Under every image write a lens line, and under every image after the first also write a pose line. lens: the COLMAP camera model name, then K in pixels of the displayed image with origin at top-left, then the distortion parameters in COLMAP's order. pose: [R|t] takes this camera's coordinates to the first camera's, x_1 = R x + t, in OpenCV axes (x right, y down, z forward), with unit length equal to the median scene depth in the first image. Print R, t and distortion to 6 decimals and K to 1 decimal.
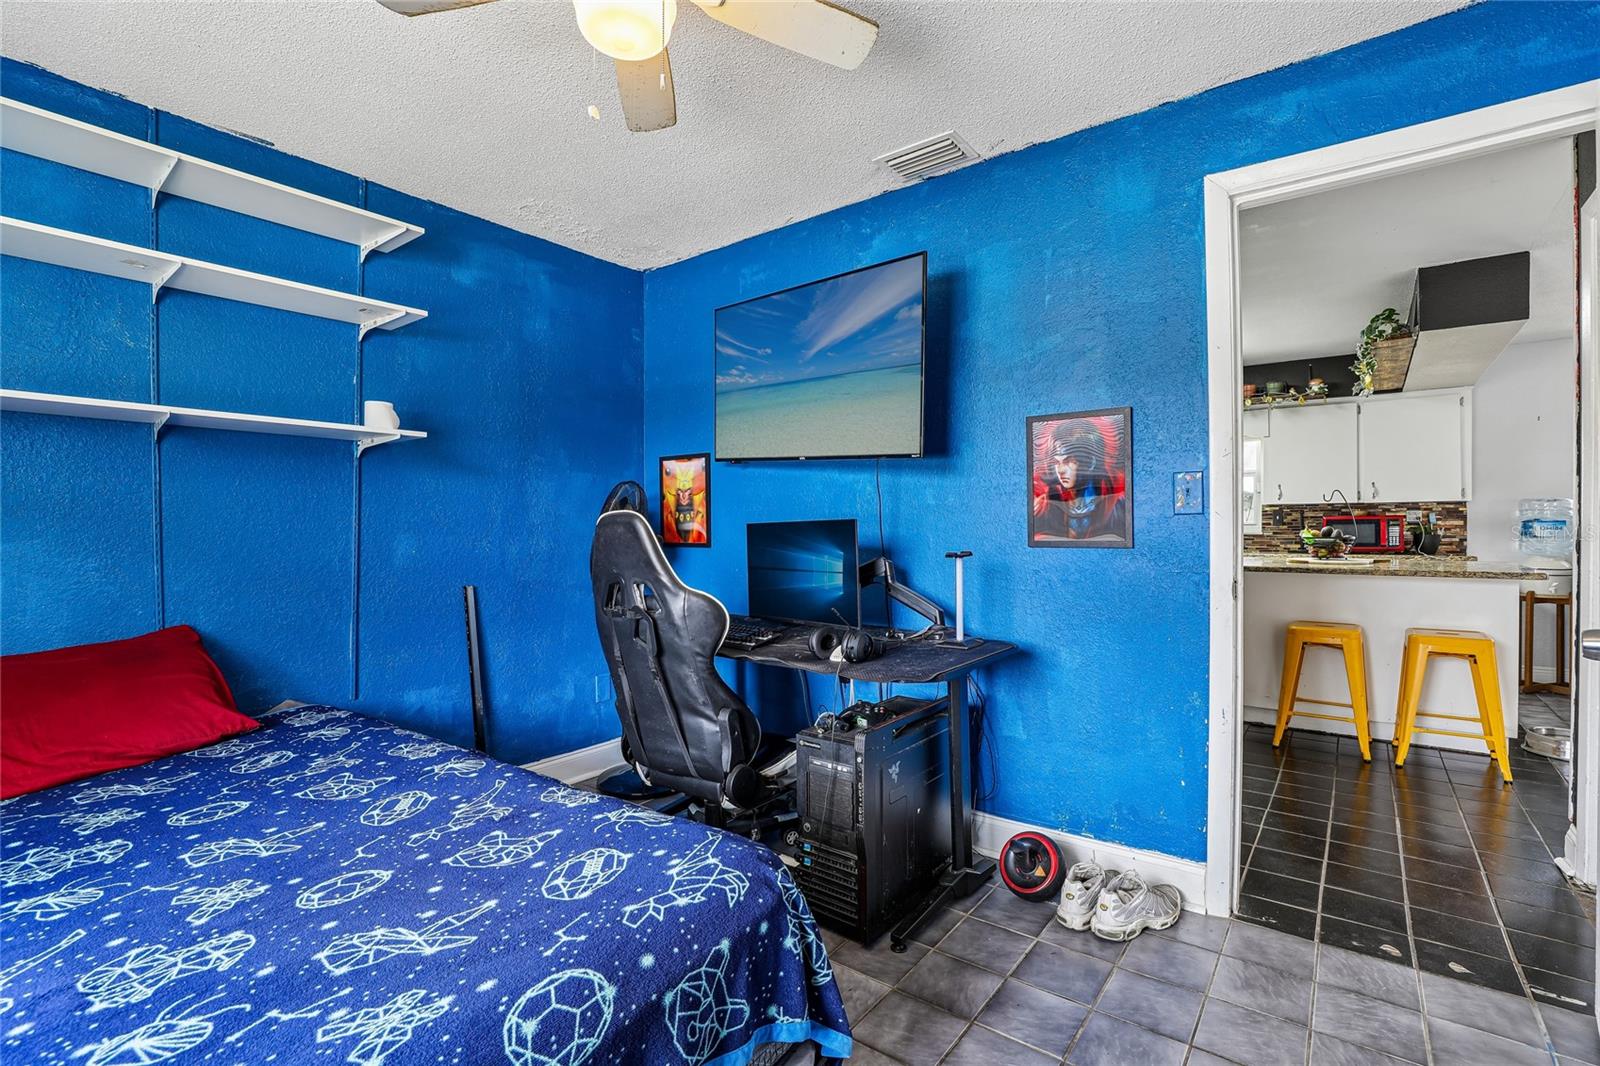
lens RADIAL K [[734.7, 0, 778.1], [0, 734.7, 531.0], [0, 0, 1]] dist [-0.044589, 0.013217]
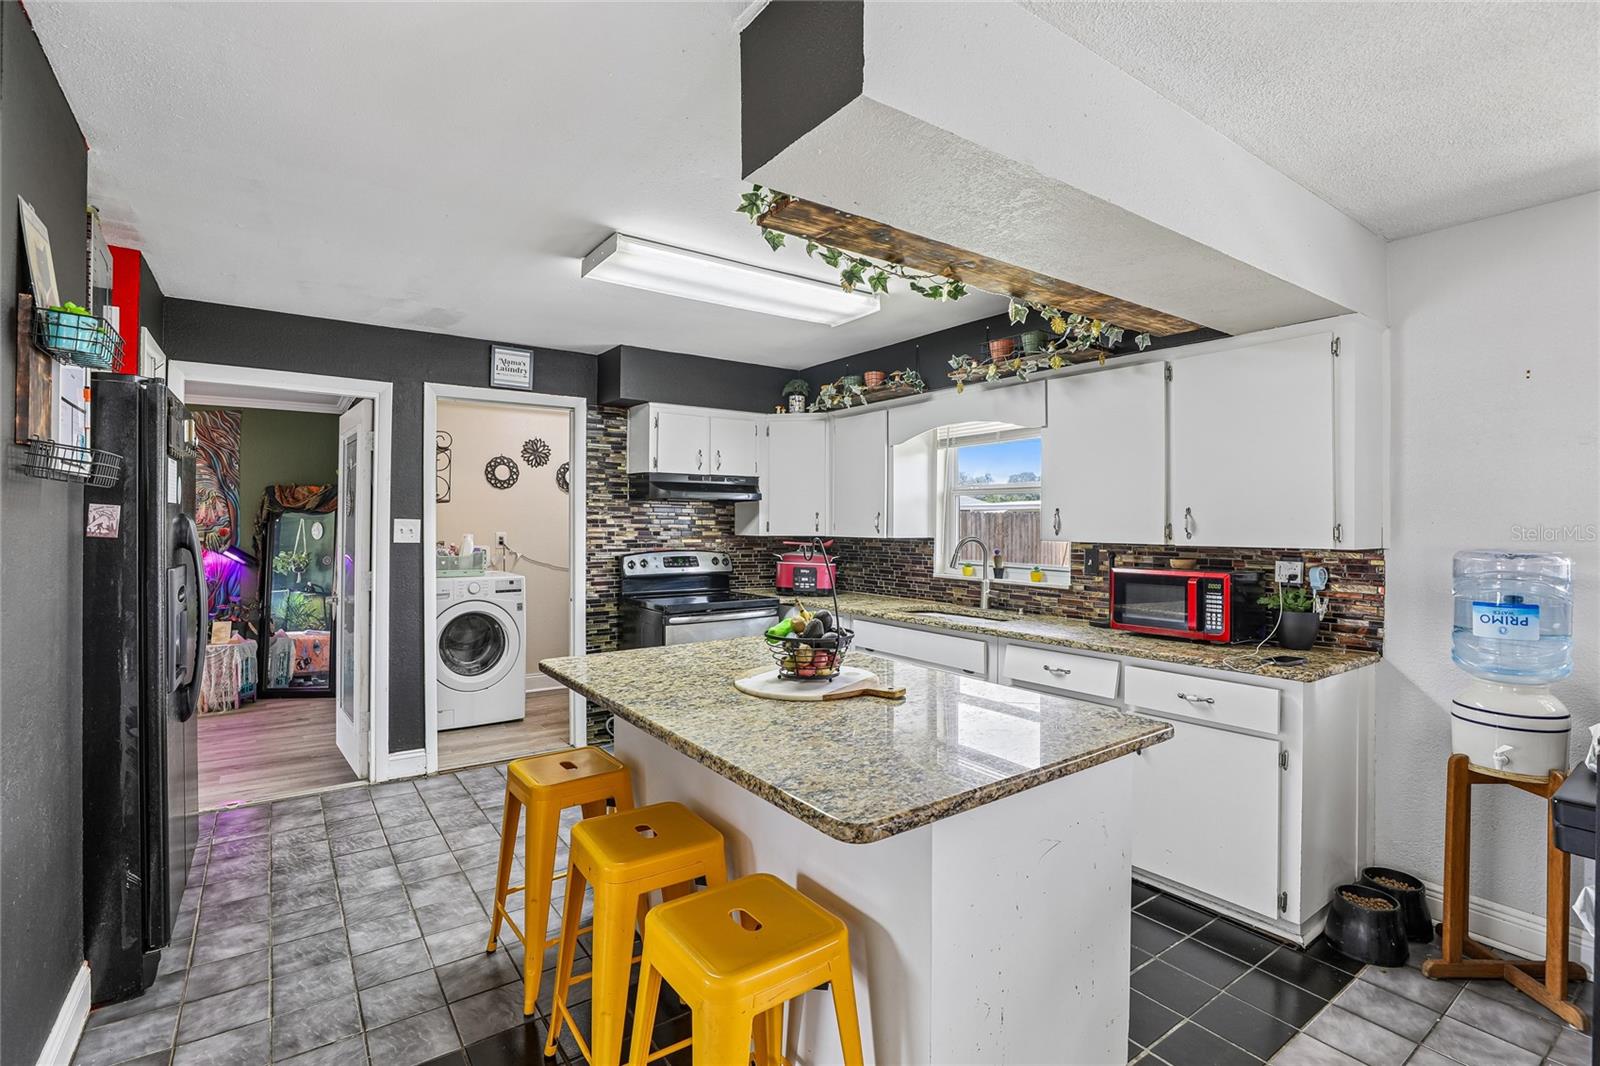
lens RADIAL K [[734.7, 0, 788.0], [0, 734.7, 520.3], [0, 0, 1]] dist [-0.044589, 0.013217]
pose [[0.959831, 0.011653, -0.280338, 0.703355], [-0.013589, 0.999895, -0.004964, -0.052544], [0.280250, 0.008574, 0.959889, 0.402670]]
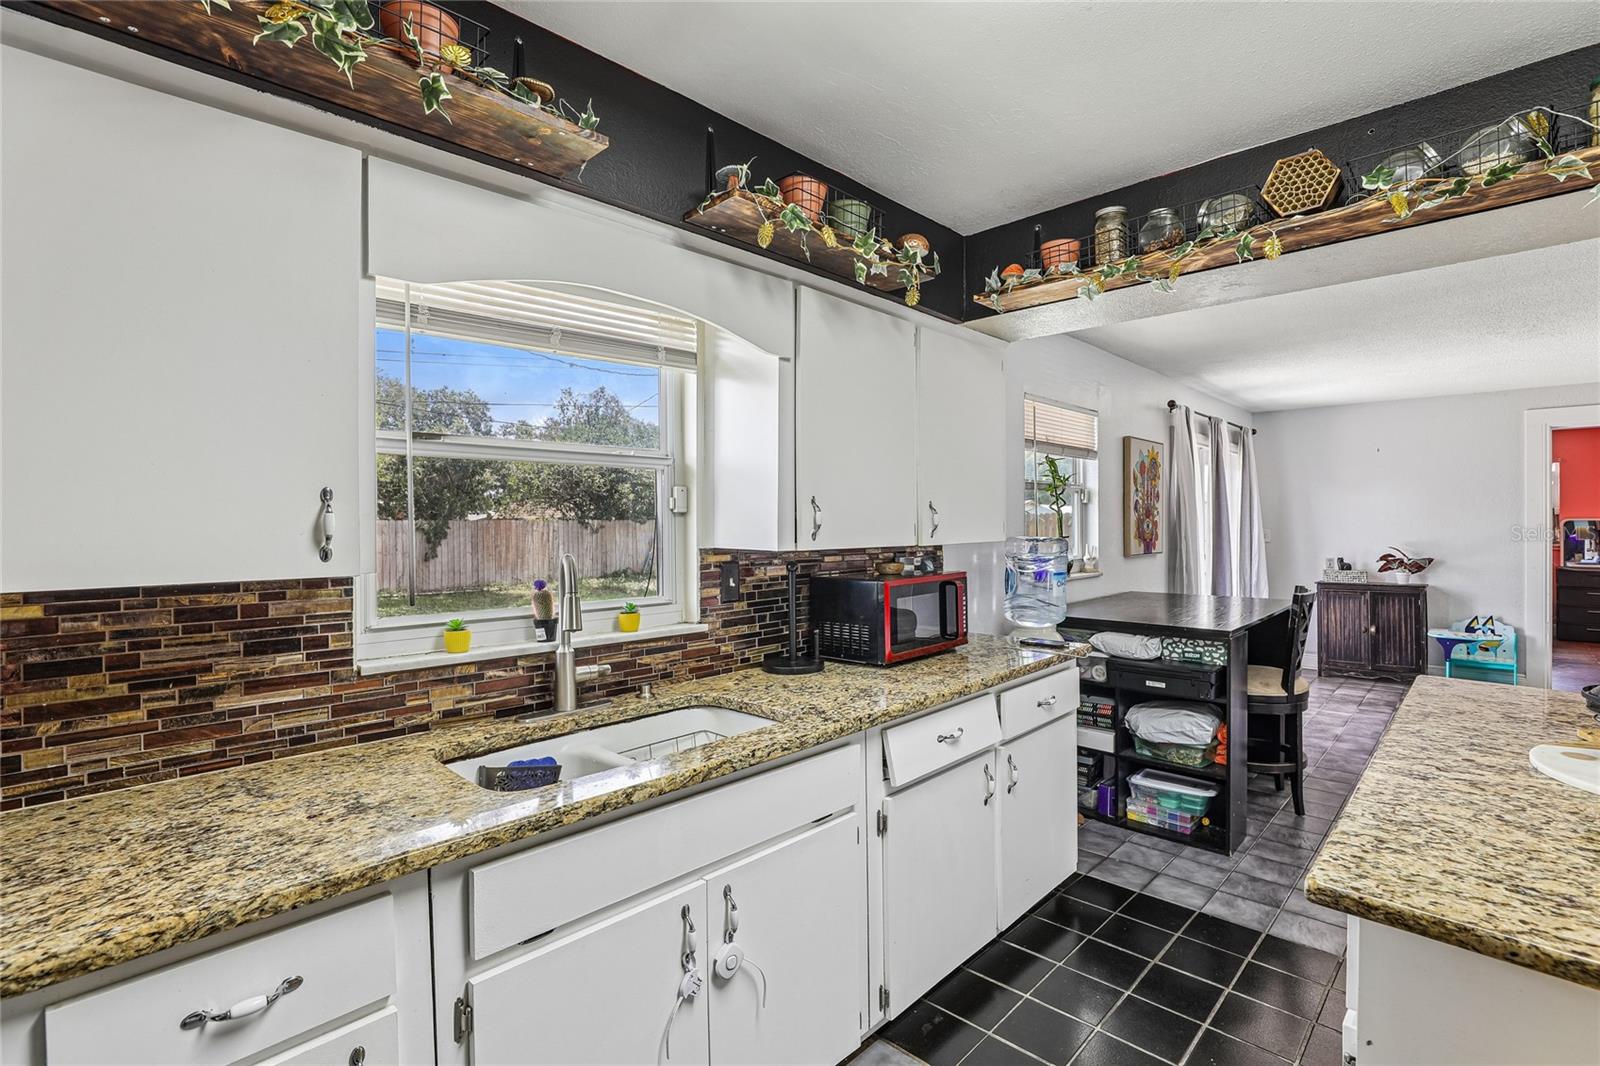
lens RADIAL K [[734.7, 0, 831.5], [0, 734.7, 518.7], [0, 0, 1]] dist [-0.044589, 0.013217]
pose [[0.087383, 0.013103, 0.996089, 0.355291], [0.011945, 0.999828, -0.014200, -0.051608], [-0.996103, 0.013139, 0.087211, 1.032708]]
